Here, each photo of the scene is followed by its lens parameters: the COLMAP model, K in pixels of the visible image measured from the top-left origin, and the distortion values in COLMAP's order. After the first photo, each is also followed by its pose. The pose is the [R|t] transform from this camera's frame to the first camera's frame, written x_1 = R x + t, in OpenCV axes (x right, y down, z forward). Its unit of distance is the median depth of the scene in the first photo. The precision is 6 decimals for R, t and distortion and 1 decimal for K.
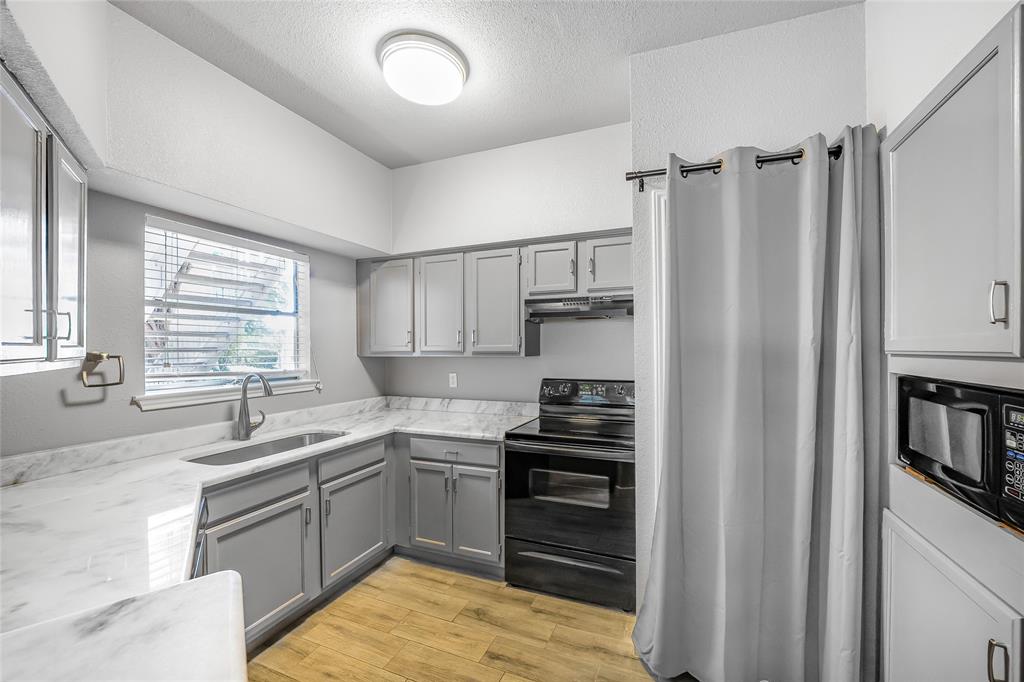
lens RADIAL K [[404.2, 0, 510.5], [0, 404.2, 353.1], [0, 0, 1]] dist [0.019475, 0.000056]
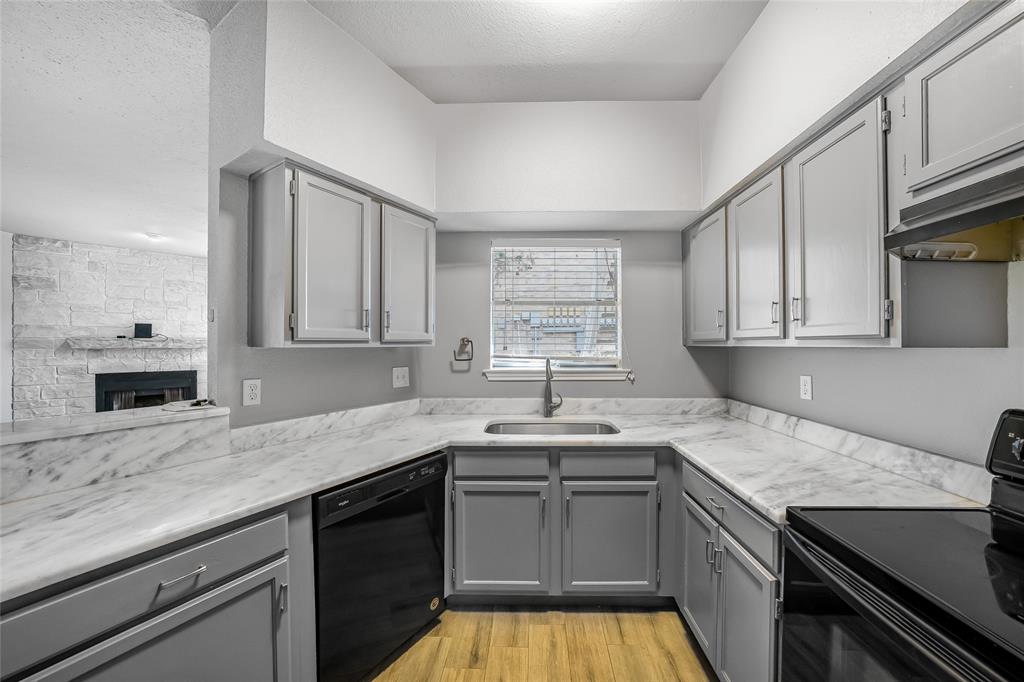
lens RADIAL K [[362.5, 0, 529.8], [0, 362.5, 343.2], [0, 0, 1]] dist [-0.007759, 0.000303]
pose [[0.393492, 0.004434, -0.919317, 0.227390], [-0.014787, 0.999890, -0.001506, 0.010363], [0.919209, 0.014186, 0.393514, 0.508231]]
